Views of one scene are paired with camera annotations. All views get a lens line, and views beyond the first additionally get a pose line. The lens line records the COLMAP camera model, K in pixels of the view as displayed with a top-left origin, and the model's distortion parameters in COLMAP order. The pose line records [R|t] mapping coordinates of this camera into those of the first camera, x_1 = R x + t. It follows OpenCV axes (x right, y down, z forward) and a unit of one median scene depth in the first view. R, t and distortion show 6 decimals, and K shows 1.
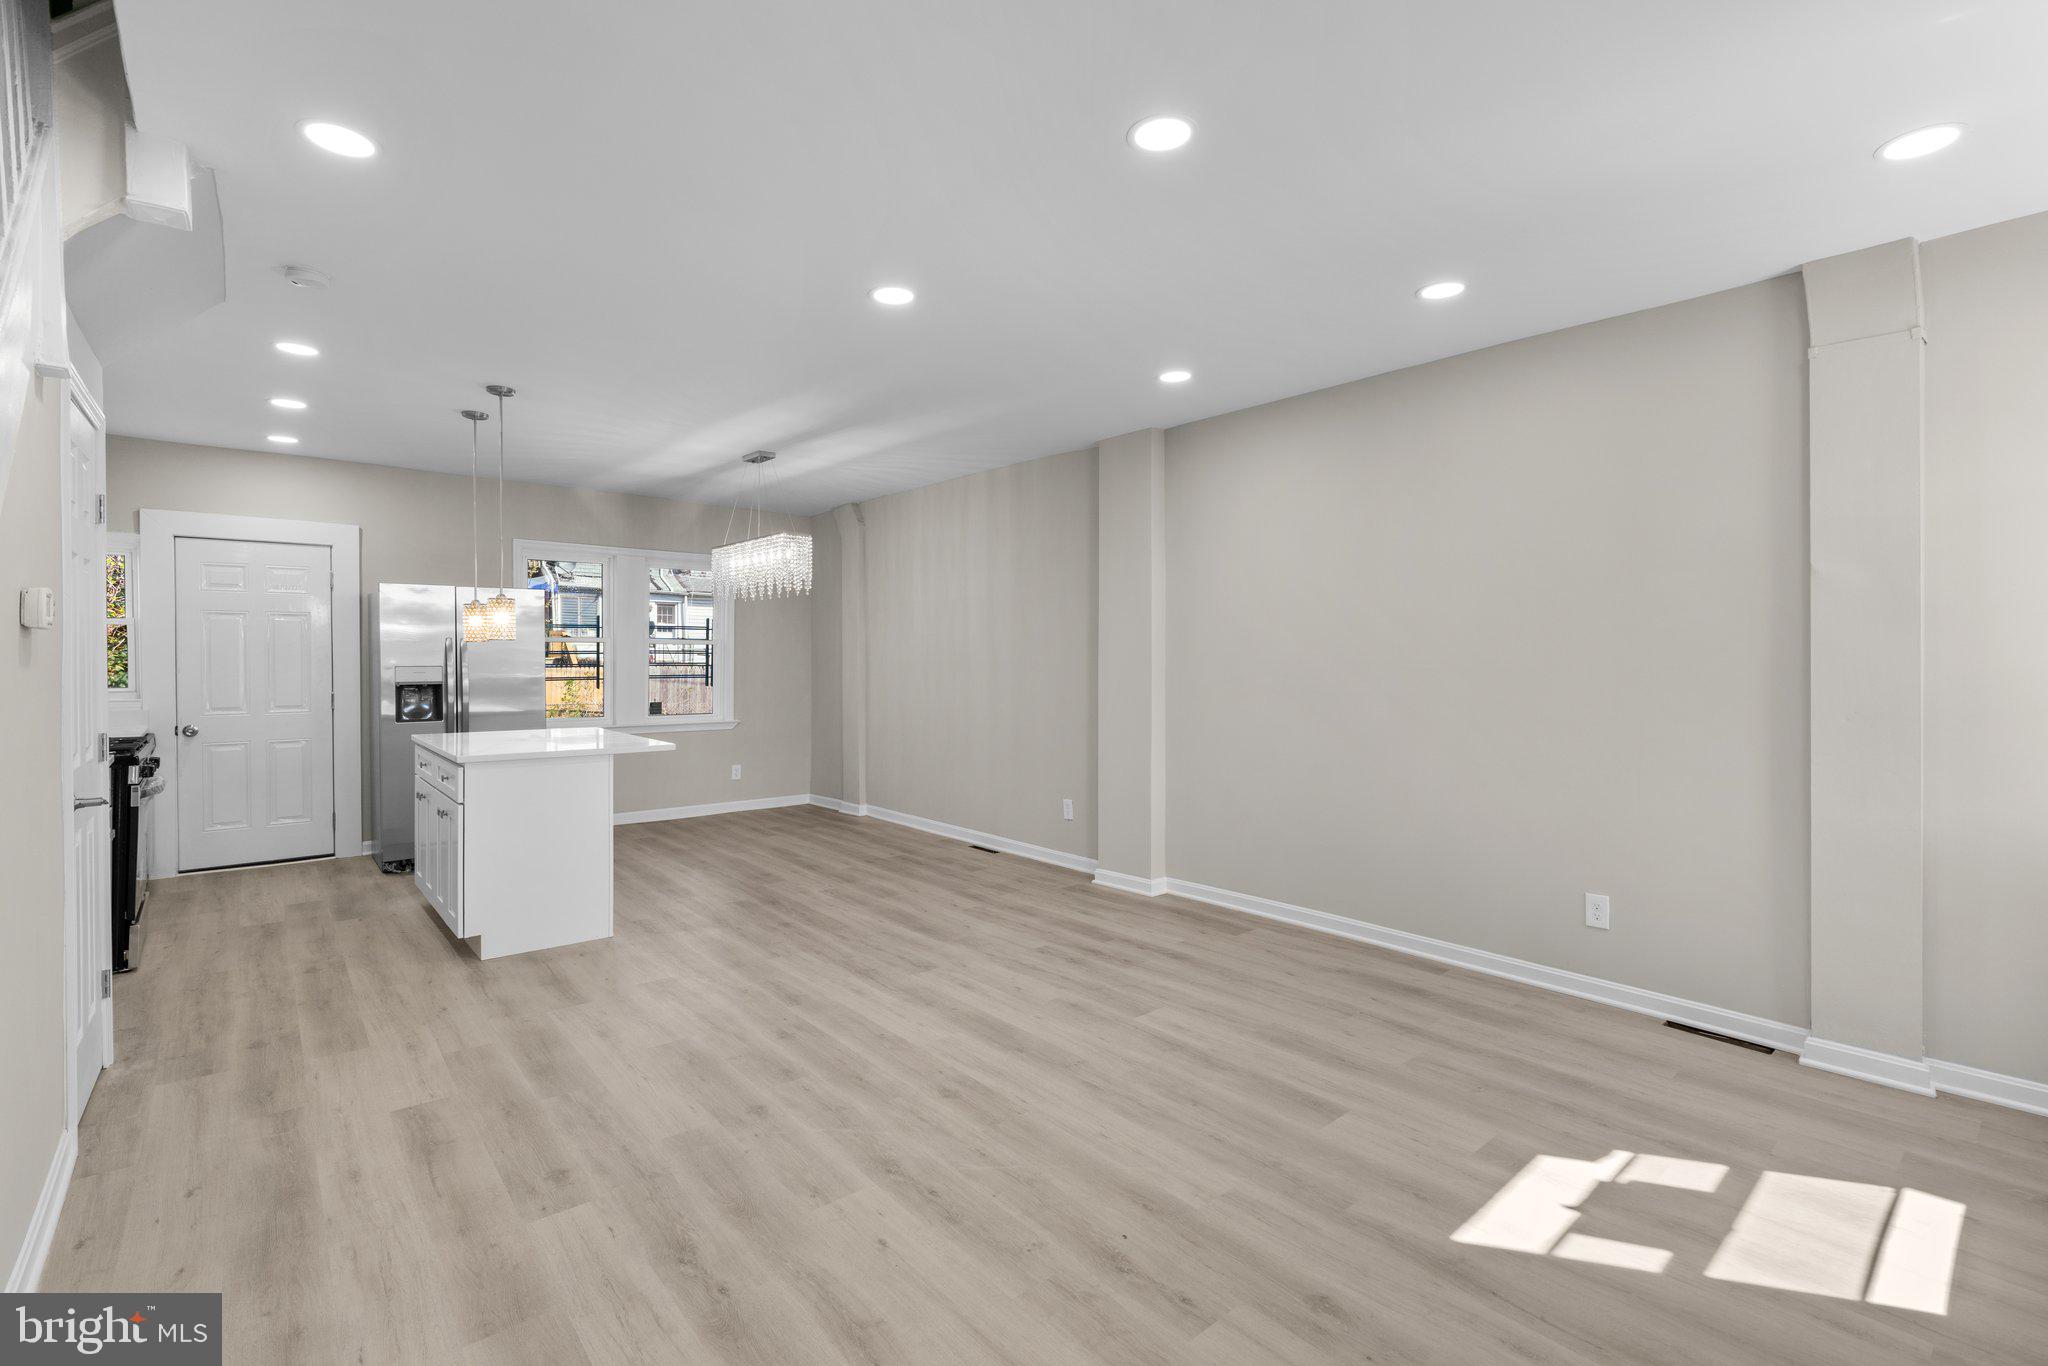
lens RADIAL K [[926.2, 0, 1014.2], [0, 926.2, 654.0], [0, 0, 1]] dist [-0.004040, -0.000273]
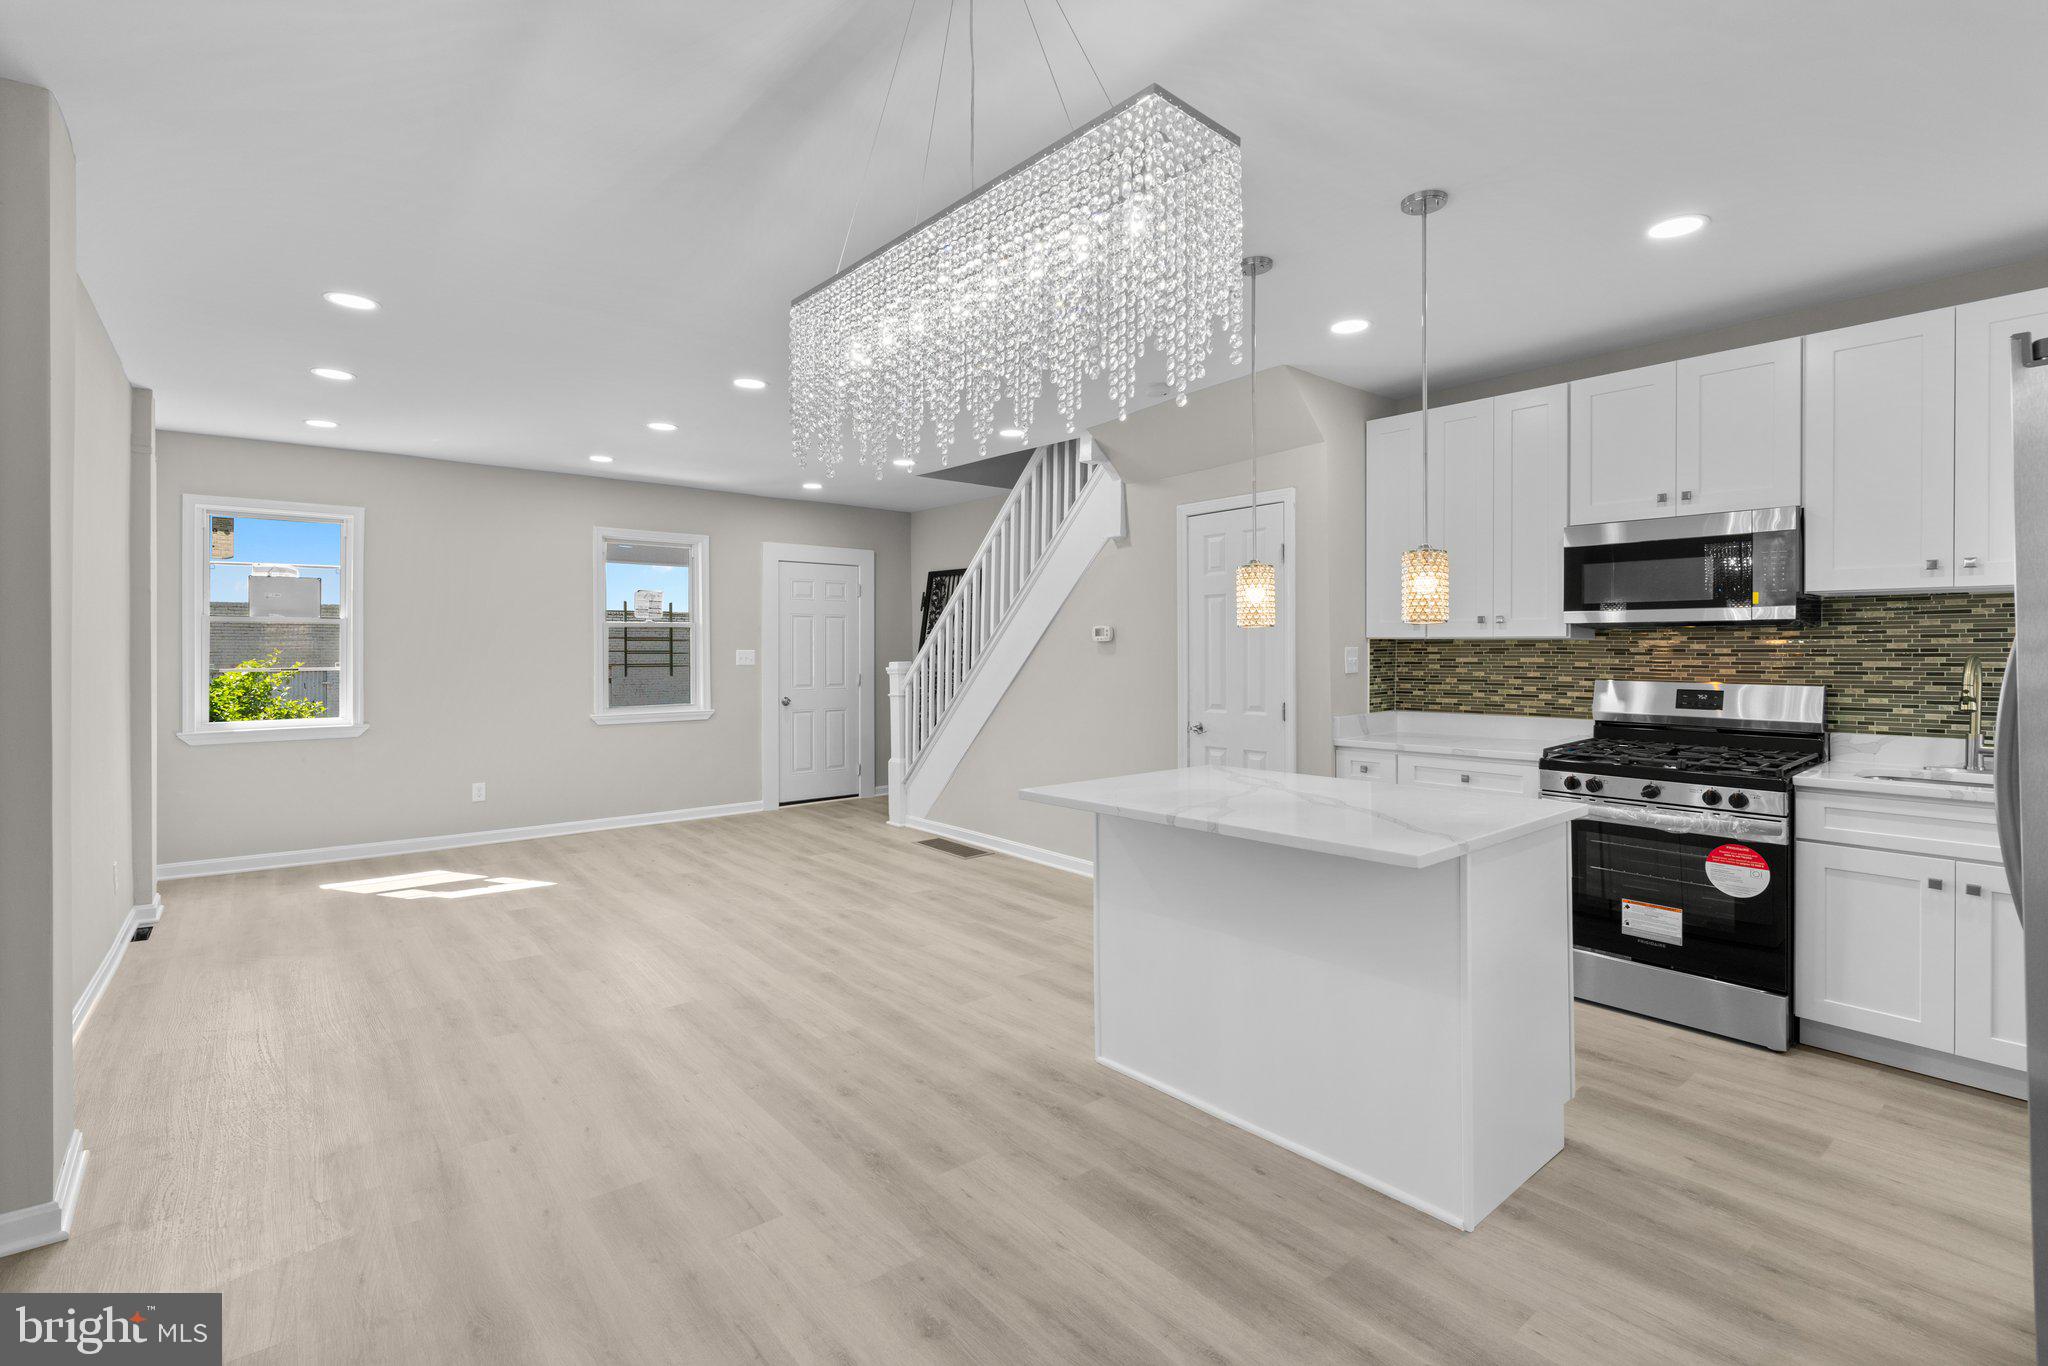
lens RADIAL K [[926.2, 0, 1014.2], [0, 926.2, 654.0], [0, 0, 1]] dist [-0.004040, -0.000273]
pose [[-0.999859, -0.000300, 0.016787, -0.437048], [-0.000363, 0.999993, -0.003803, 0.009254], [-0.016785, -0.003809, -0.999852, 1.911348]]
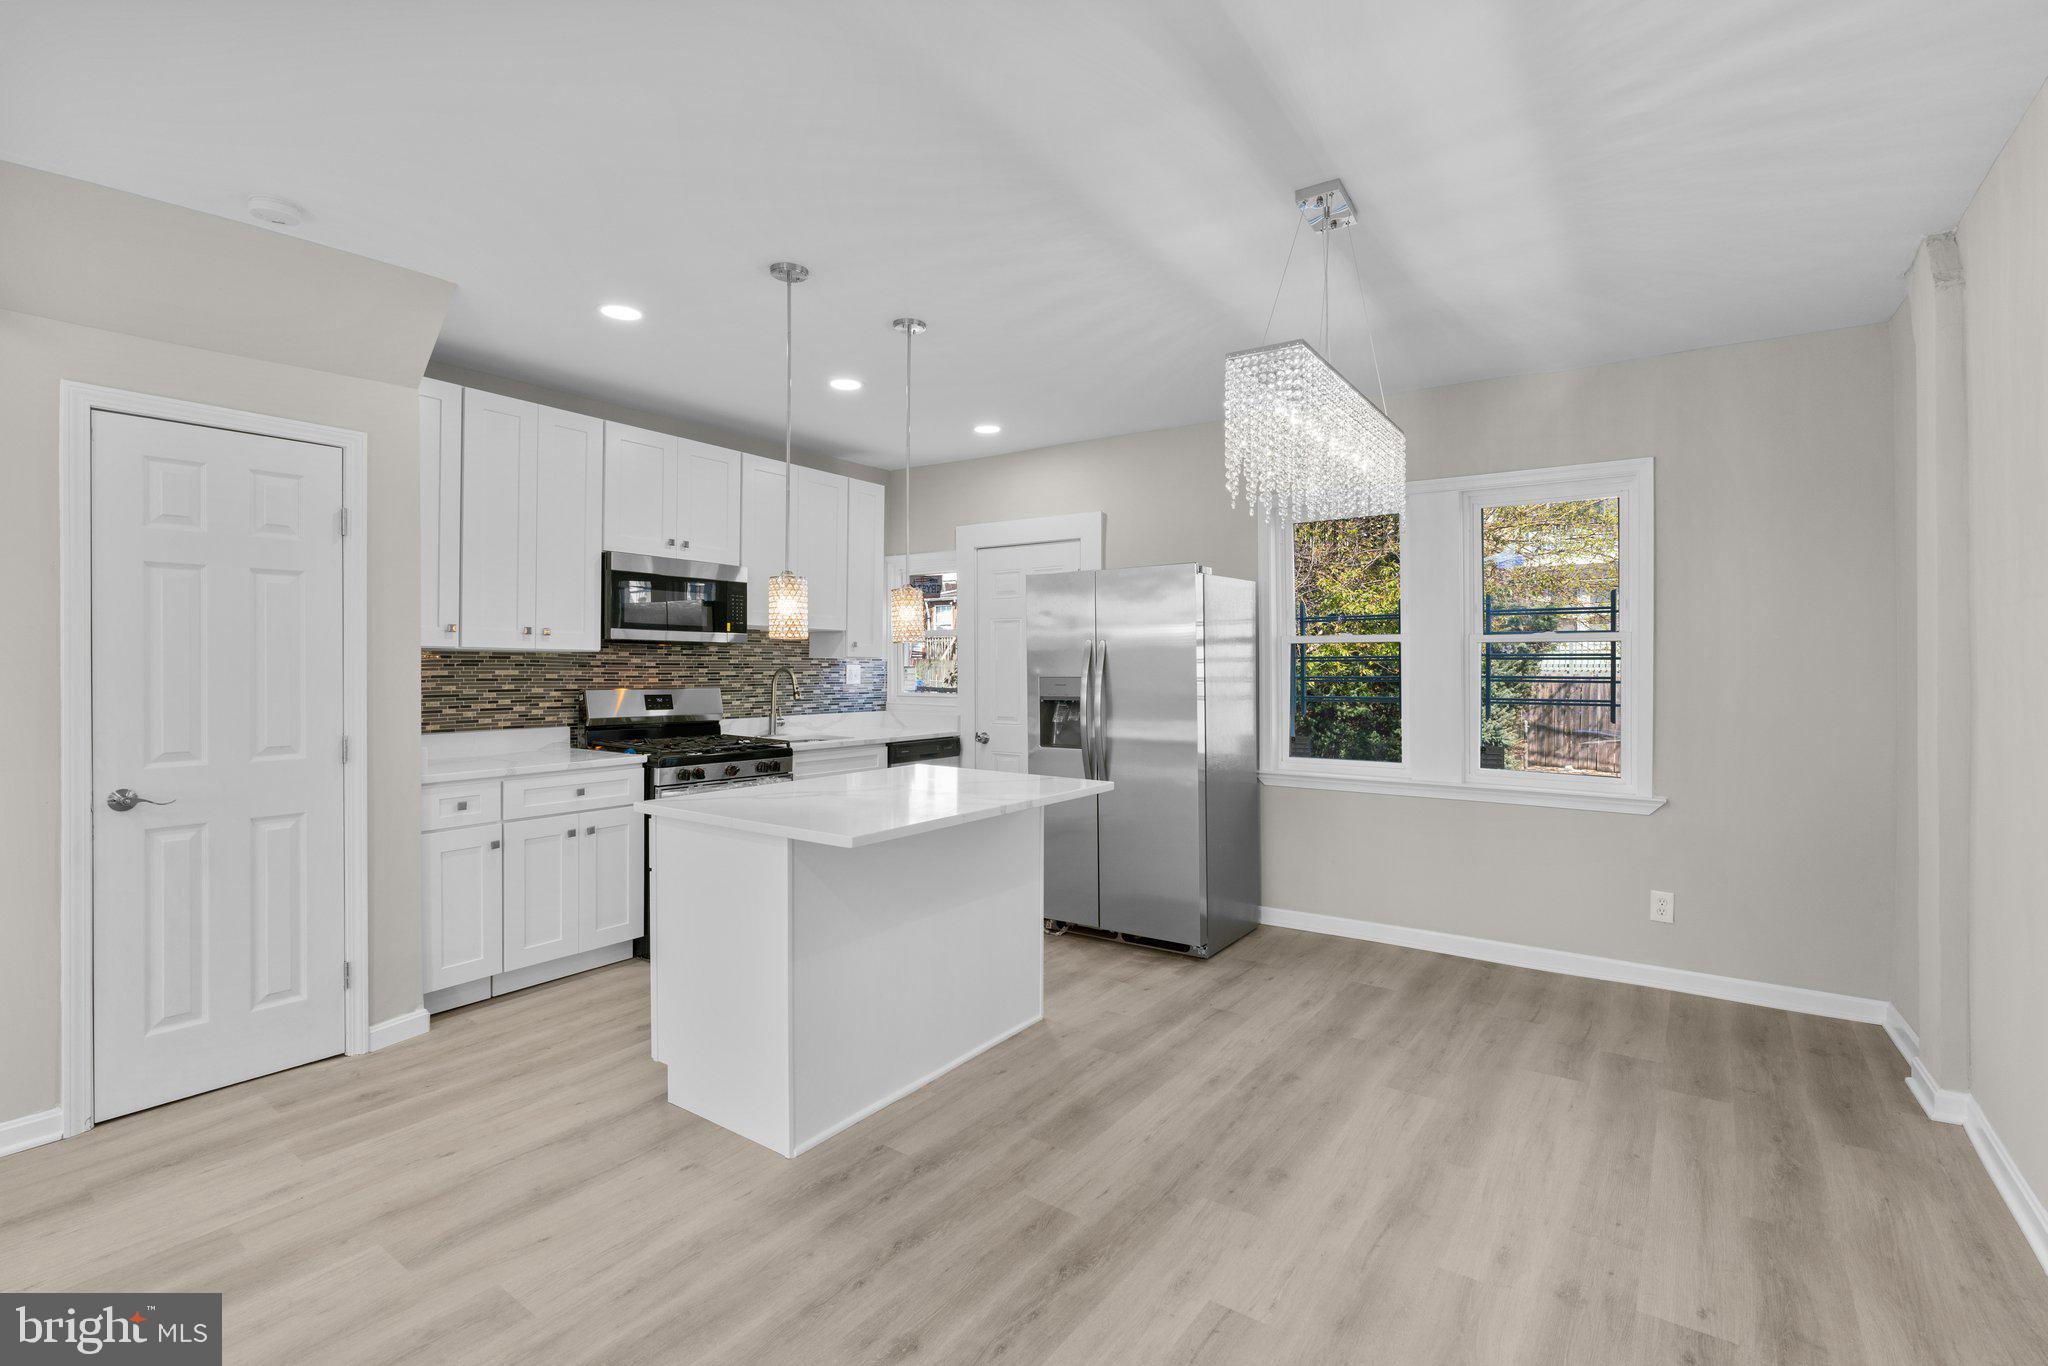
lens RADIAL K [[935.5, 0, 1028.1], [0, 935.5, 671.6], [0, 0, 1]] dist [-0.002510, 0.000210]
pose [[0.241119, 0.004489, -0.970485, 0.173308], [0.002272, 0.999984, 0.005190, 0.006673], [0.970493, -0.003456, 0.241105, 1.138731]]
